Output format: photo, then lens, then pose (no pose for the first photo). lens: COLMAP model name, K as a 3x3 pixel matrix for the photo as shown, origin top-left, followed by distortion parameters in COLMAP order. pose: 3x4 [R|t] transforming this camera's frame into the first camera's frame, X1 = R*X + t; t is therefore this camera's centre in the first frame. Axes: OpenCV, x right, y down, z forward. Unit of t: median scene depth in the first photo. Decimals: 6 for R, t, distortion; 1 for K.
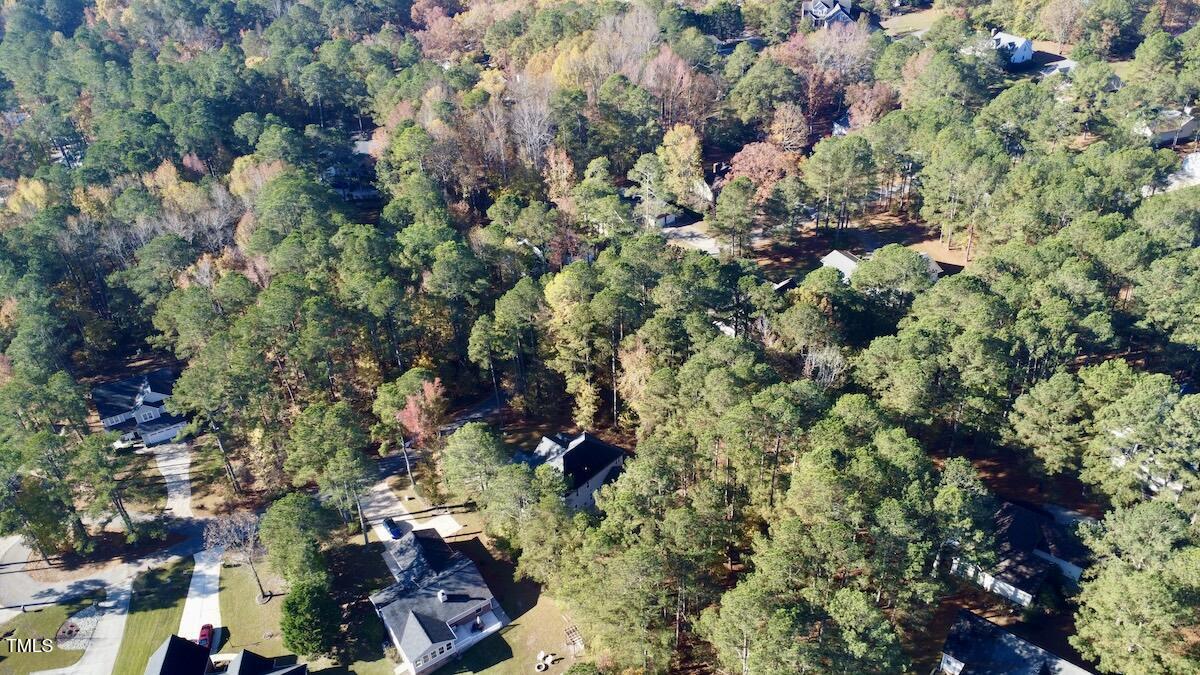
lens RADIAL K [[917.0, 0, 600.0], [0, 917.0, 337.5], [0, 0, 1]] dist [-0.003269, 0.000328]
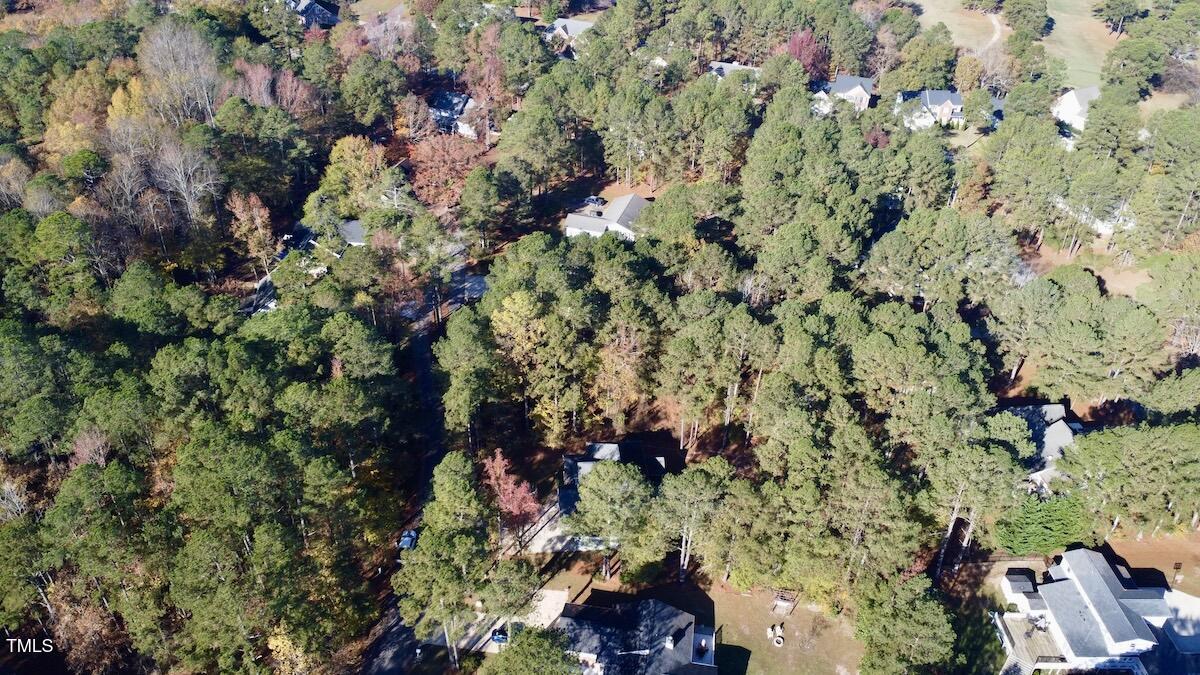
lens RADIAL K [[917.0, 0, 600.0], [0, 917.0, 337.5], [0, 0, 1]] dist [-0.003269, 0.000328]
pose [[0.670178, -0.352412, 0.653198, -0.544210], [0.346824, 0.926783, 0.144177, -0.121619], [-0.656182, 0.129921, 0.743334, 0.244815]]
